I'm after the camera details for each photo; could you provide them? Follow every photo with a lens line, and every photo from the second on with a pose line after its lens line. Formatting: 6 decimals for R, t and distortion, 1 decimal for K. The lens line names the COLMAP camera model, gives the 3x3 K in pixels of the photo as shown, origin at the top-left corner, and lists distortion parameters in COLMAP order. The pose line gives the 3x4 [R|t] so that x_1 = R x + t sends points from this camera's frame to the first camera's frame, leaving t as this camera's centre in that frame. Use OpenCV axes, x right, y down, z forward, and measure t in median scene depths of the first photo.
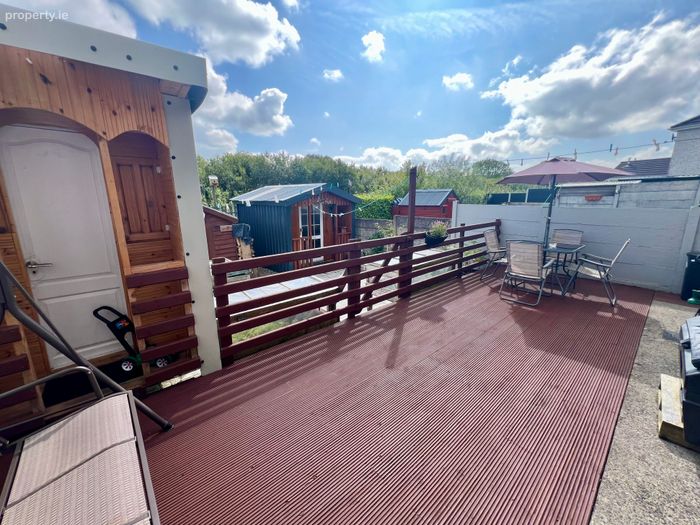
lens RADIAL K [[282.9, 0, 350.0], [0, 282.9, 262.5], [0, 0, 1]] dist [-0.011659, -0.000001]
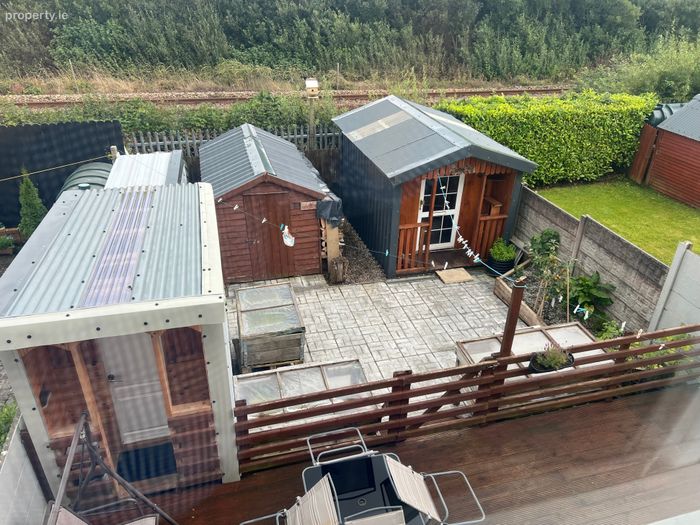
lens RADIAL K [[520.3, 0, 350.0], [0, 520.3, 262.5], [0, 0, 1]] dist [0.064919, -0.004135]
pose [[0.900692, 0.238564, -0.363100, 0.314477], [-0.126885, 0.943758, 0.305322, -0.739769], [0.415517, -0.228929, 0.880305, -0.284689]]
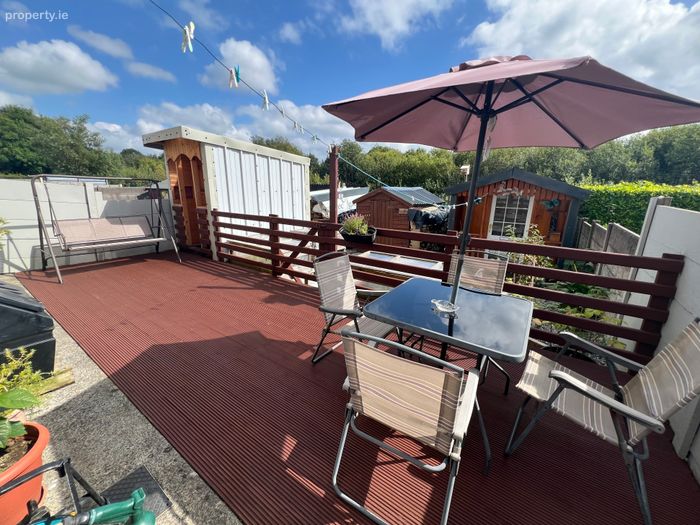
lens RADIAL K [[280.1, 0, 340.8], [0, 280.1, 260.7], [0, 0, 1]] dist [-0.011142, 0.000115]
pose [[0.225820, 0.253744, -0.940542, 1.186742], [-0.227865, 0.952456, 0.202249, -0.186269], [0.947145, 0.168645, 0.272903, 0.865356]]
